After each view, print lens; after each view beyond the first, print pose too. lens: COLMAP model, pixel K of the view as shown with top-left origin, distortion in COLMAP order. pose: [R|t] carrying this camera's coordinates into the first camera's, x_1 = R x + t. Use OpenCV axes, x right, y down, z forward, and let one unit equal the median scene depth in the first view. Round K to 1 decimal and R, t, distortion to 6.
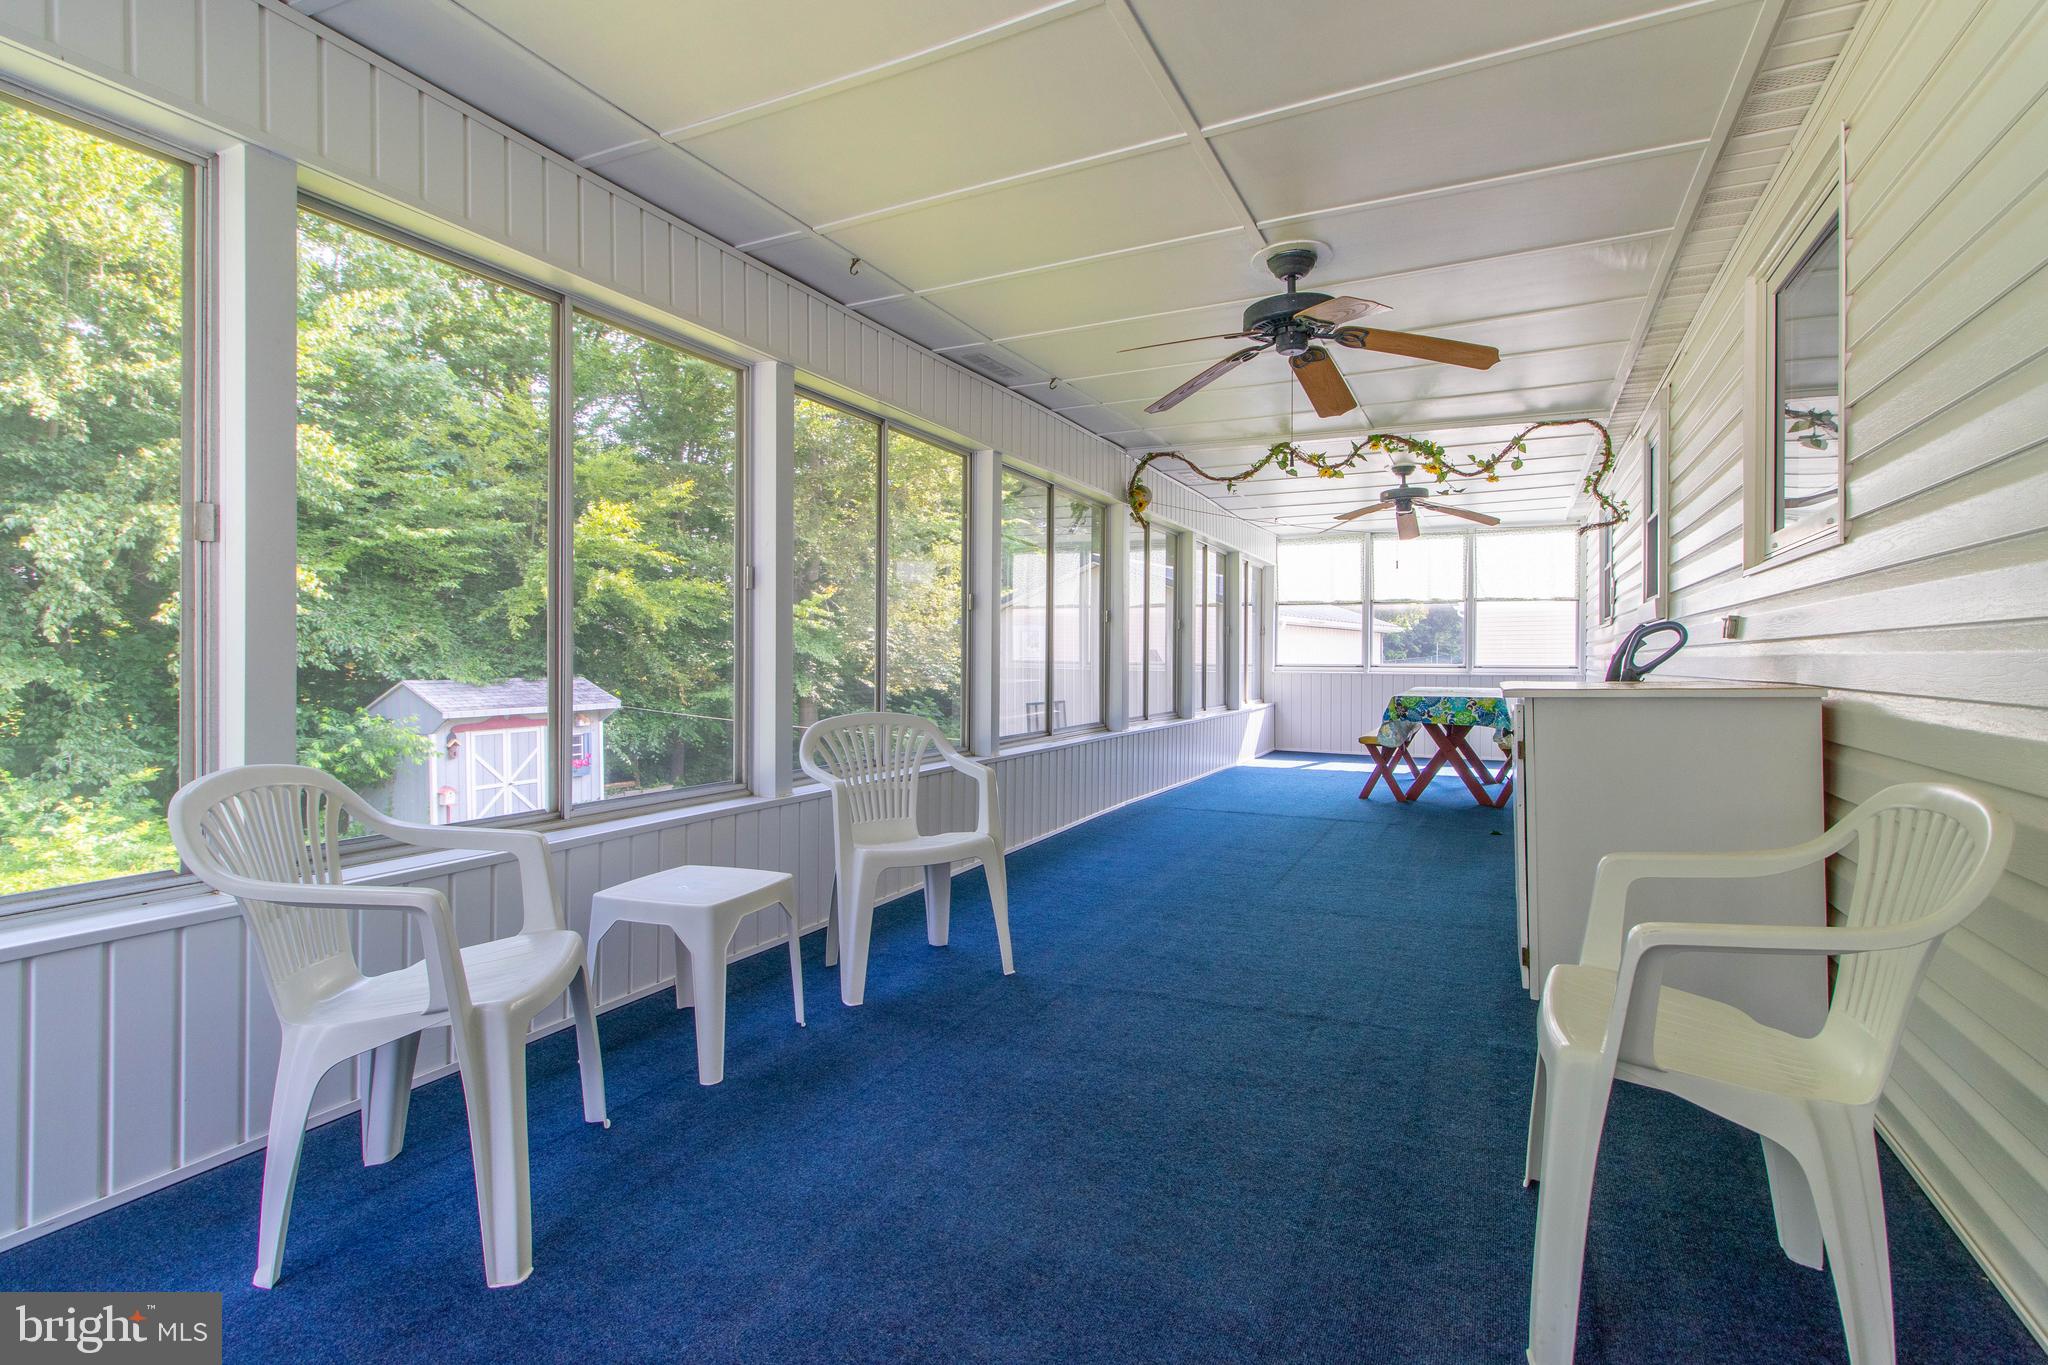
lens RADIAL K [[963.1, 0, 1049.2], [0, 963.1, 658.7], [0, 0, 1]] dist [0.002936, -0.000204]
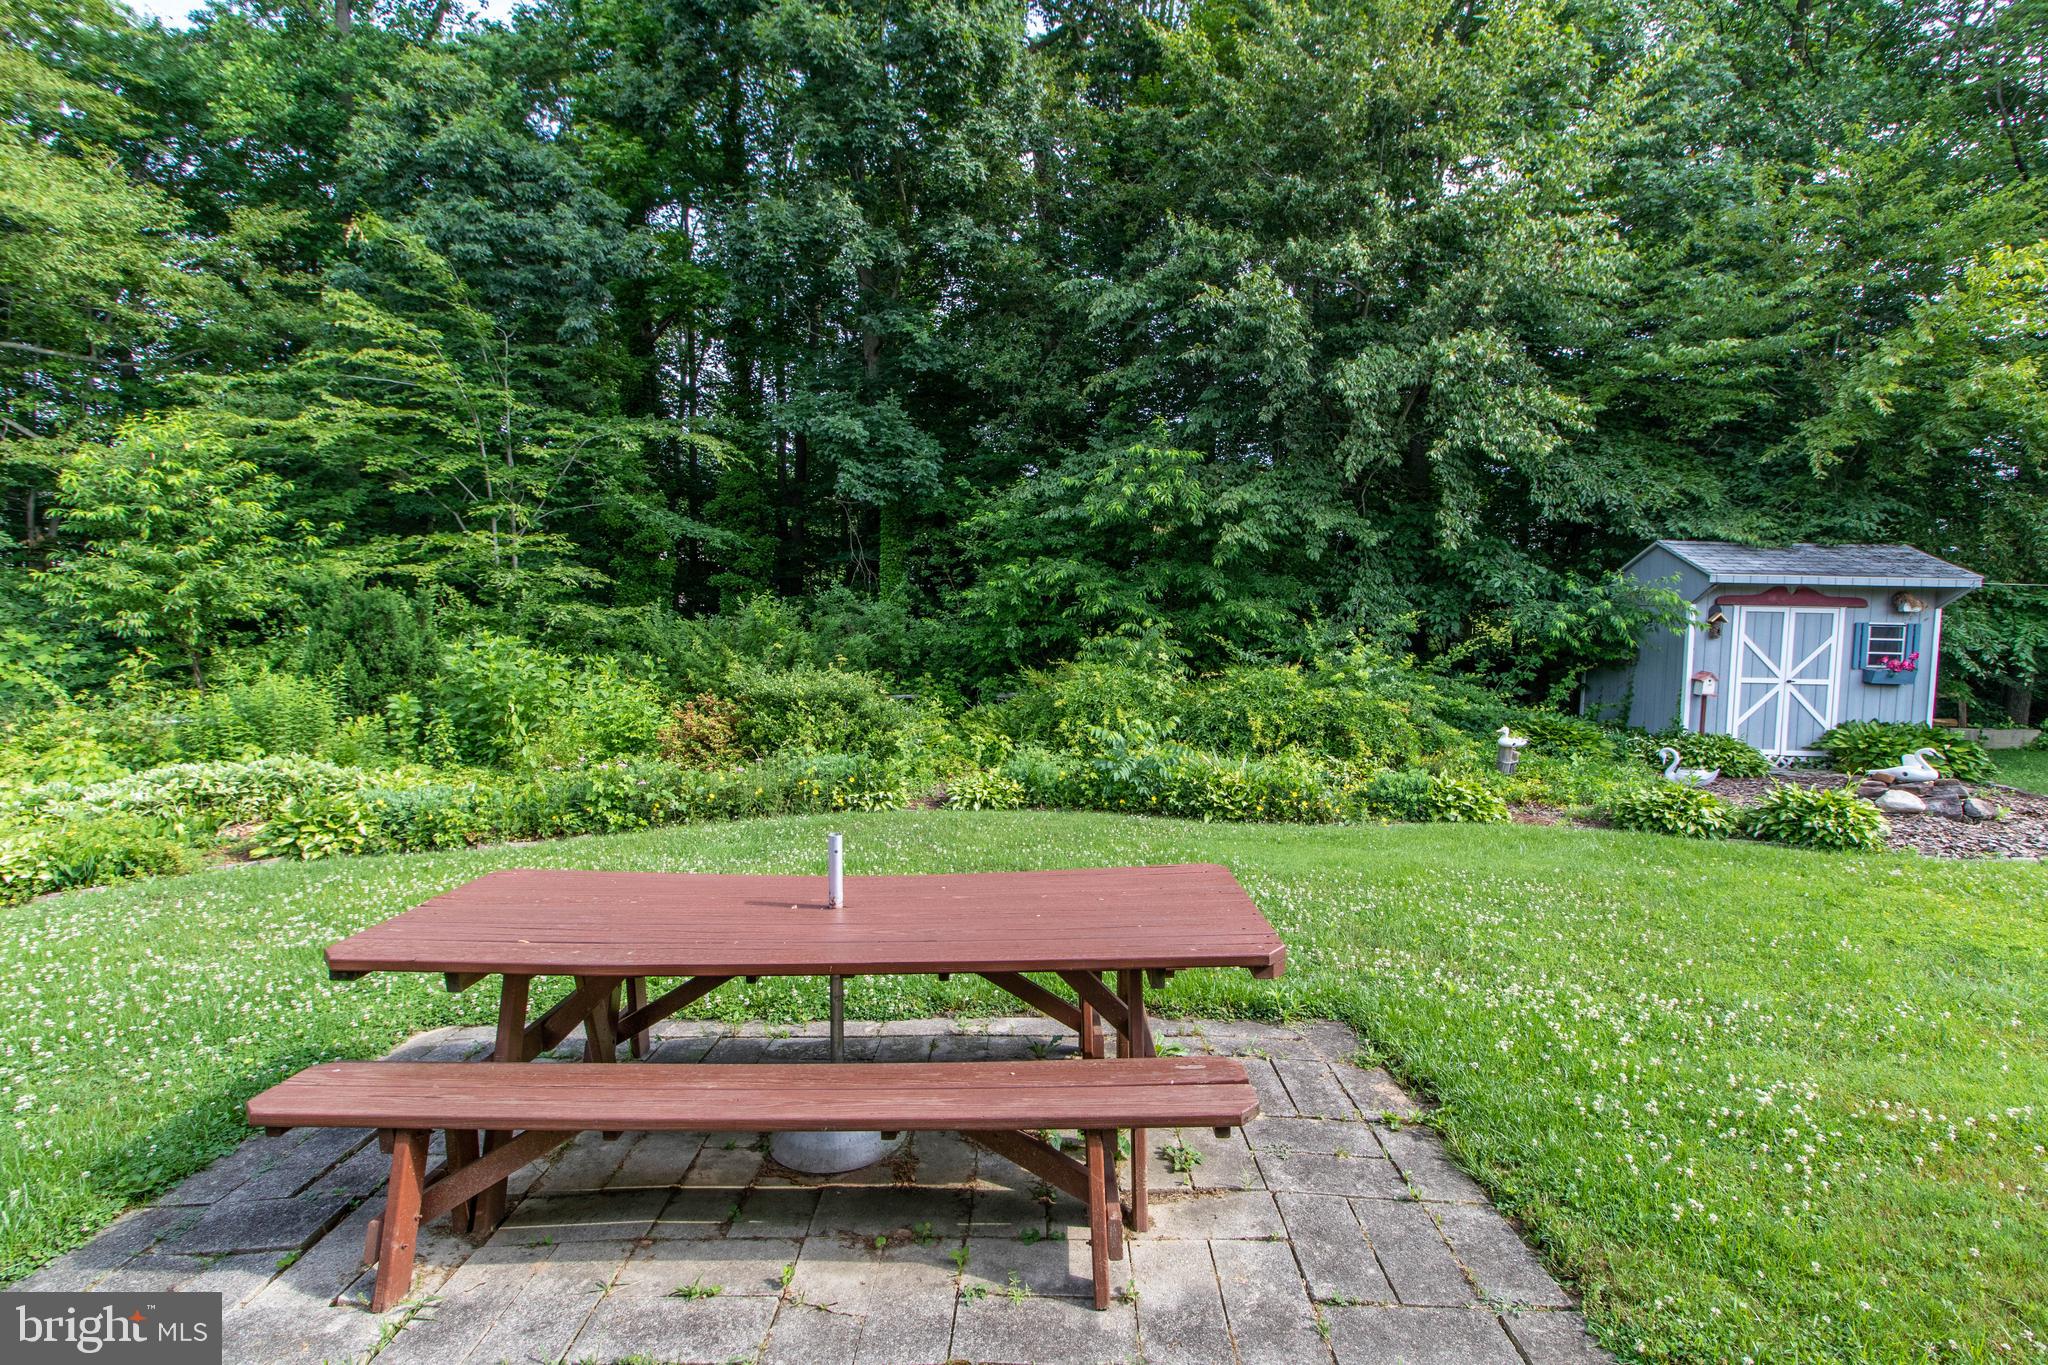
lens RADIAL K [[943.4, 0, 1049.4], [0, 943.4, 681.8], [0, 0, 1]] dist [-0.000407, 0.000058]
pose [[0.446156, 0.084864, -0.890923, -0.179498], [-0.030195, 0.996355, 0.079785, 0.096937], [0.894446, -0.008695, 0.447092, 0.178923]]
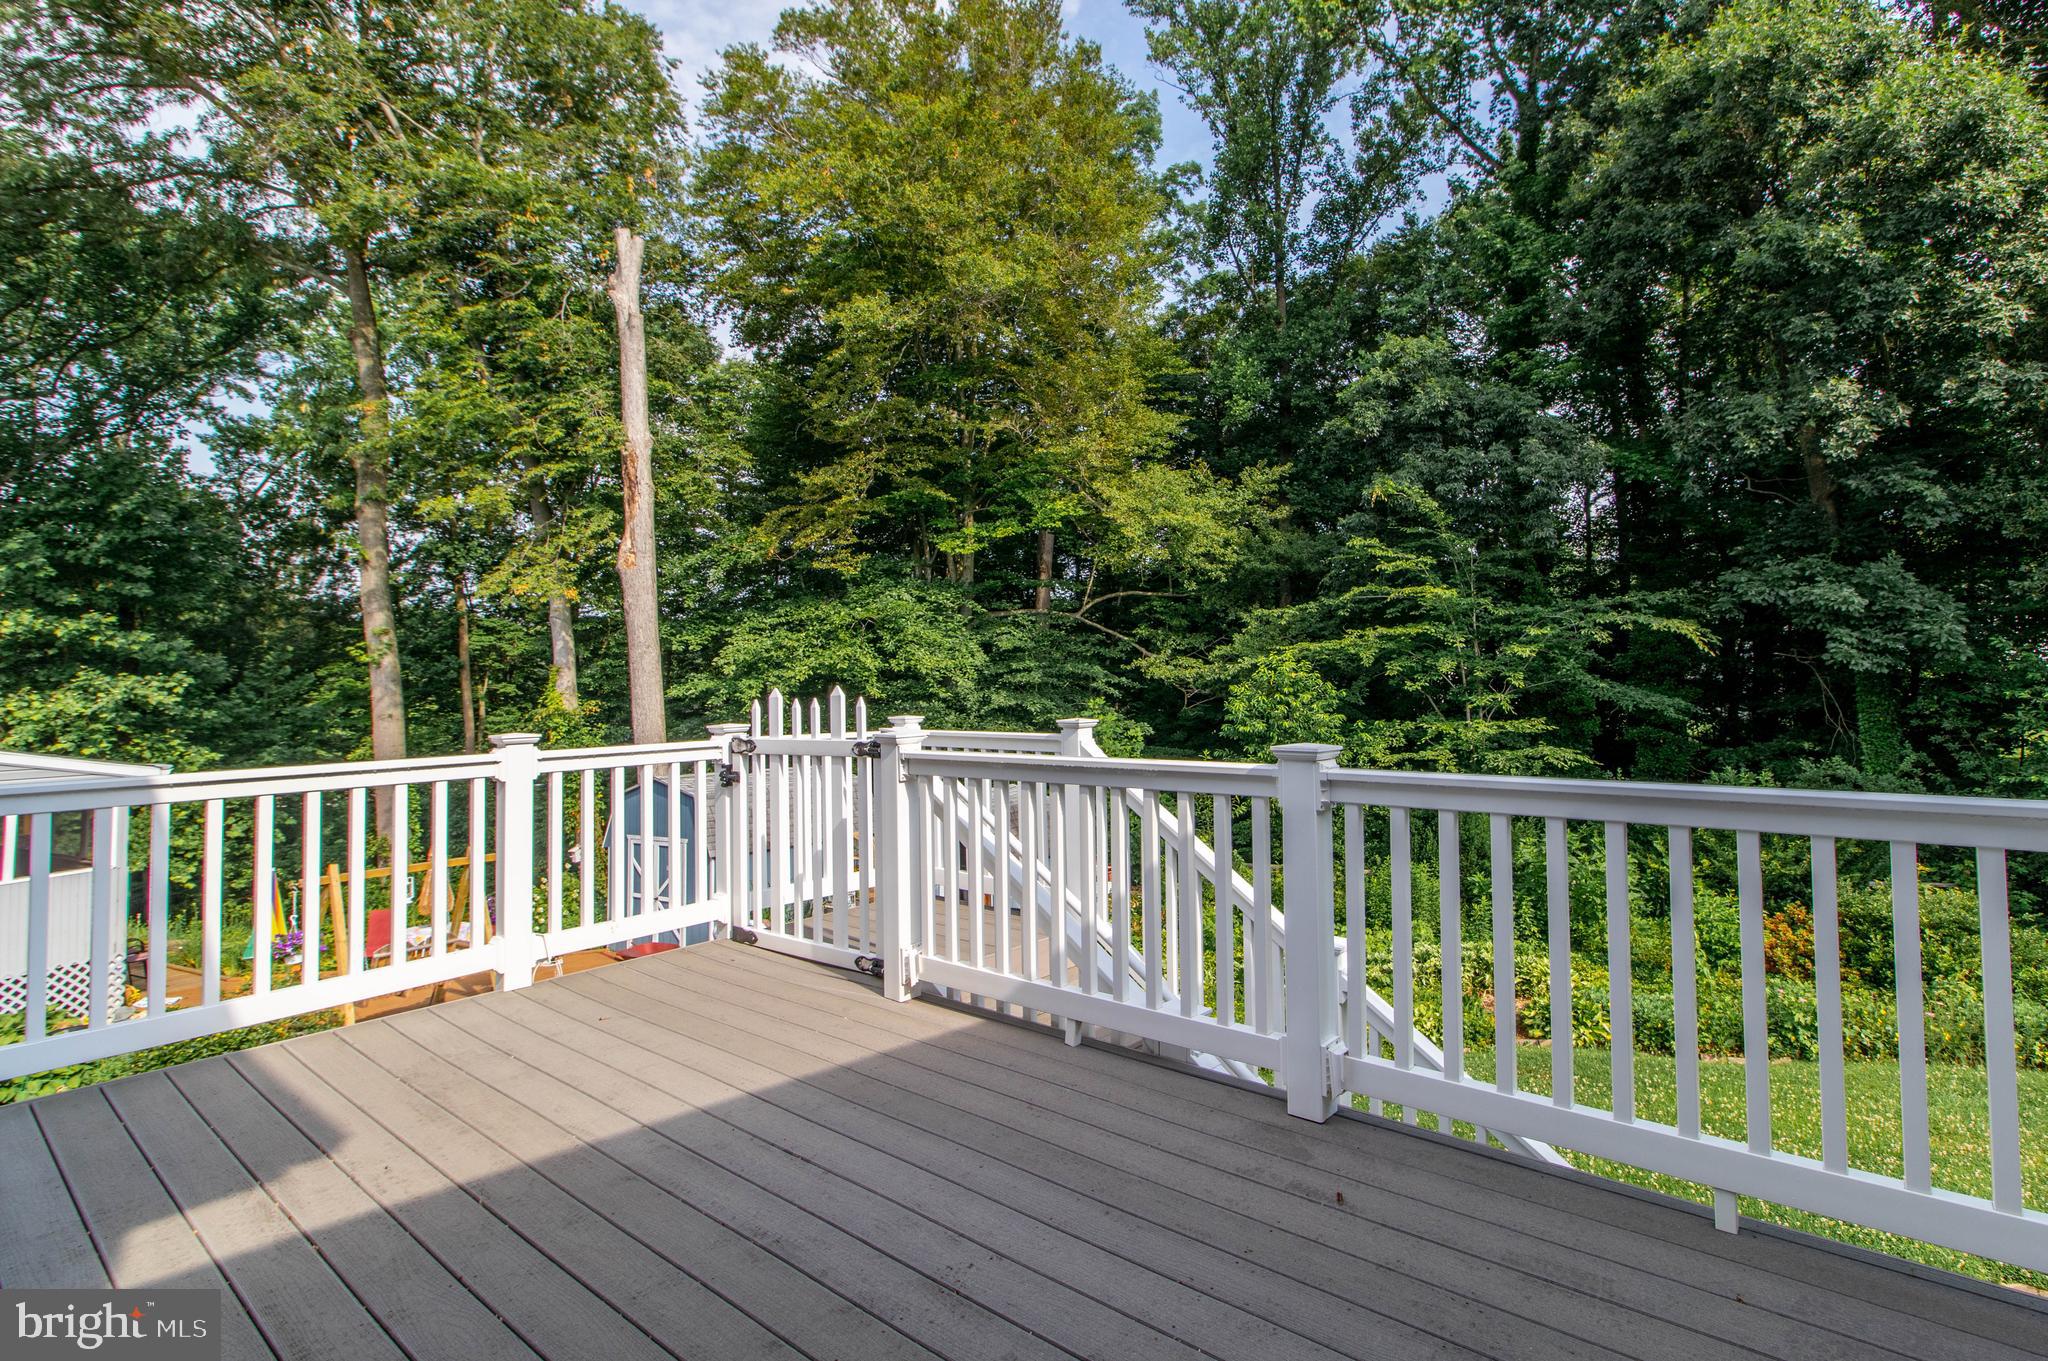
lens RADIAL K [[986.5, 0, 1081.9], [0, 986.5, 648.0], [0, 0, 1]] dist [0.004151, 0.000687]
pose [[-0.229732, -0.030212, -0.972785, -0.025811], [0.013650, 0.999320, -0.034260, -0.011217], [0.973158, -0.021149, -0.229163, -0.090144]]
